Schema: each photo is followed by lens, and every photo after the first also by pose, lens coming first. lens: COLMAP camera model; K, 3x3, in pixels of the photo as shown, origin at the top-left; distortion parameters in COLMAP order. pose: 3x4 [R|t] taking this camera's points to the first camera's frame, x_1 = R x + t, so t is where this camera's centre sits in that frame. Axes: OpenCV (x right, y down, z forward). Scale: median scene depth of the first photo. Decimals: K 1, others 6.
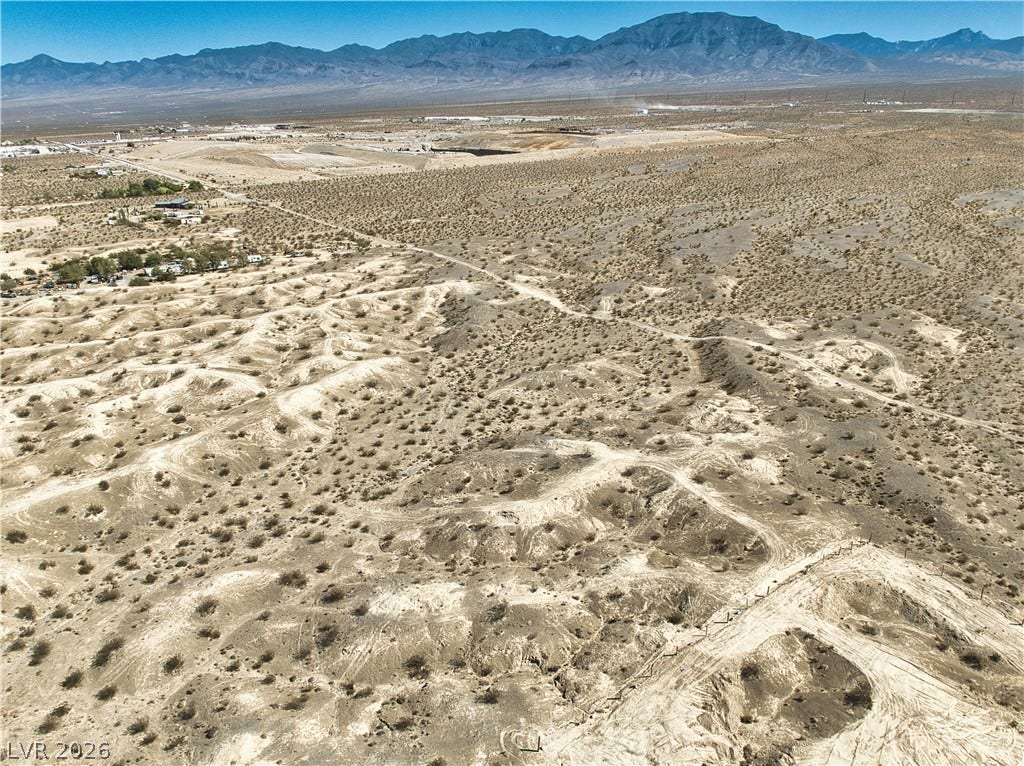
lens RADIAL K [[723.0, 0, 516.6], [0, 723.0, 432.1], [0, 0, 1]] dist [-0.027996, -0.011080]
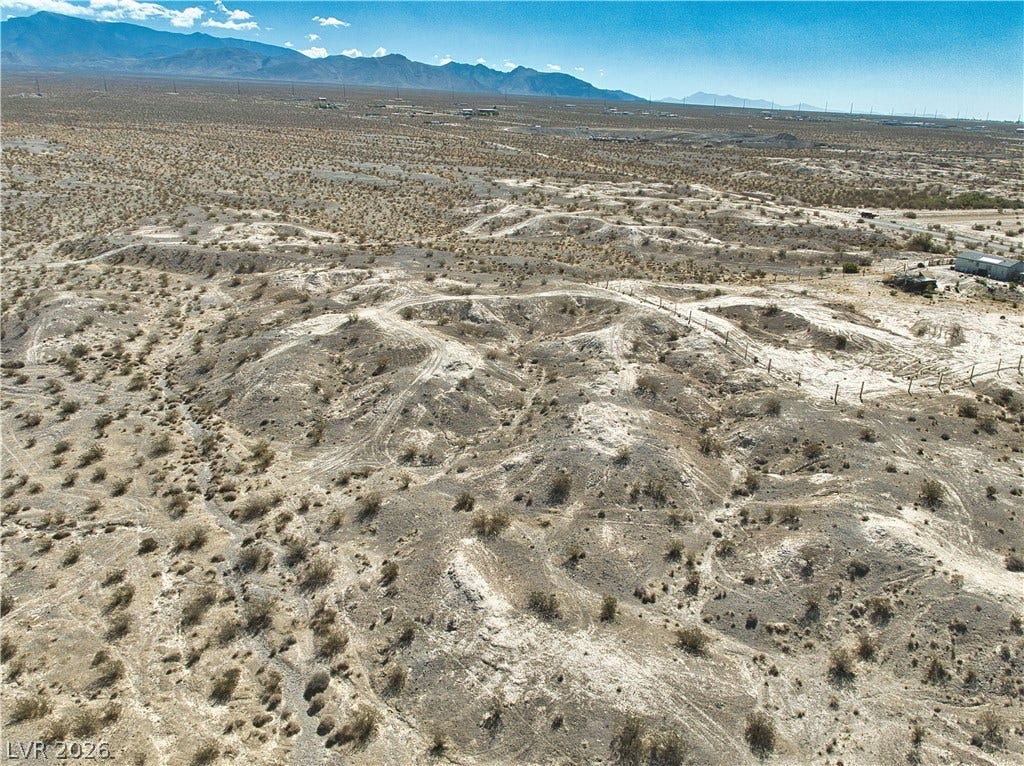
lens RADIAL K [[756.2, 0, 513.7], [0, 756.2, 383.0], [0, 0, 1]] dist [-0.046415, -0.002636]
pose [[0.230547, -0.319142, 0.919237, -0.682036], [0.377598, 0.900000, 0.217761, -0.021693], [-0.896810, 0.296898, 0.328000, 0.609506]]
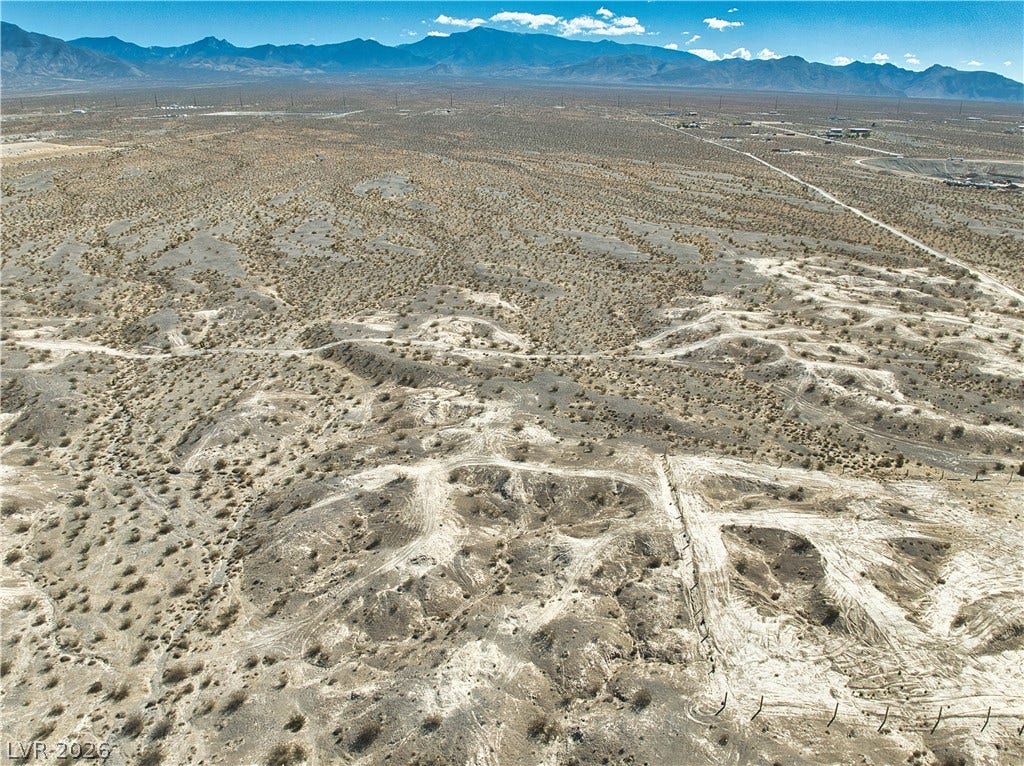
lens RADIAL K [[723.0, 0, 516.6], [0, 723.0, 432.1], [0, 0, 1]] dist [-0.027996, -0.011080]
pose [[0.651557, -0.301185, 0.696248, -0.460624], [0.304150, 0.944525, 0.123959, -0.100909], [-0.694958, 0.130997, 0.707017, 0.230162]]
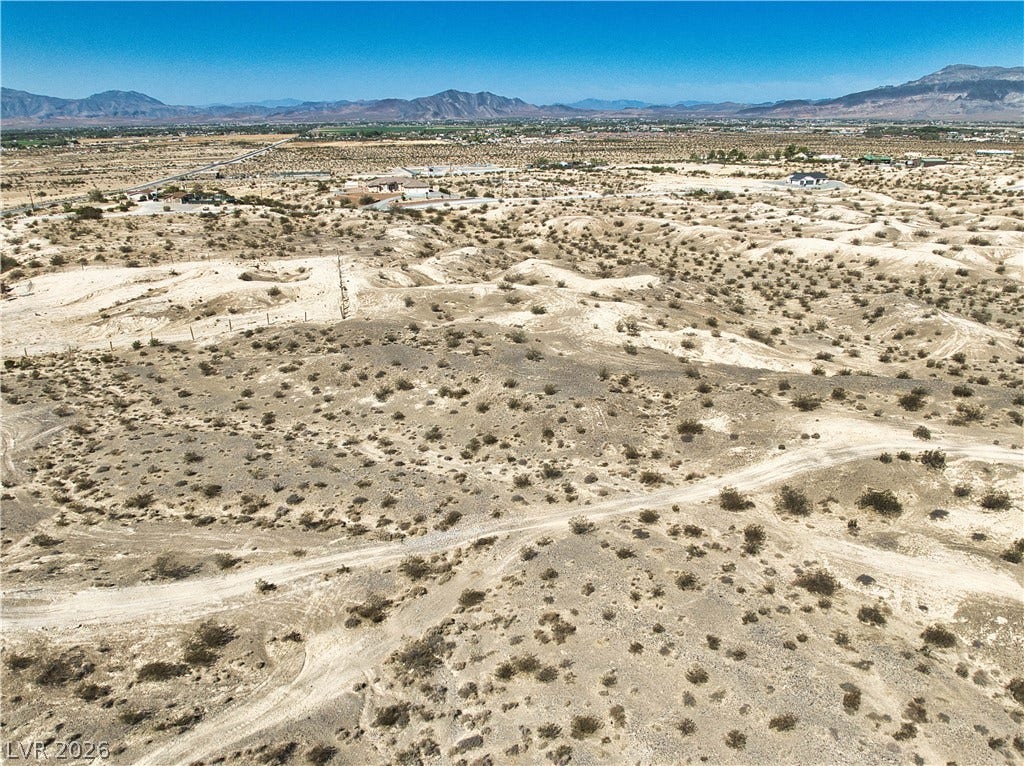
lens RADIAL K [[738.1, 0, 514.3], [0, 738.1, 403.7], [0, 0, 1]] dist [-0.034520, -0.013413]
pose [[-0.386267, 0.344571, -0.855610, 1.106926], [-0.360408, 0.797482, 0.483868, -0.282423], [0.849061, 0.495271, -0.183855, 1.212641]]
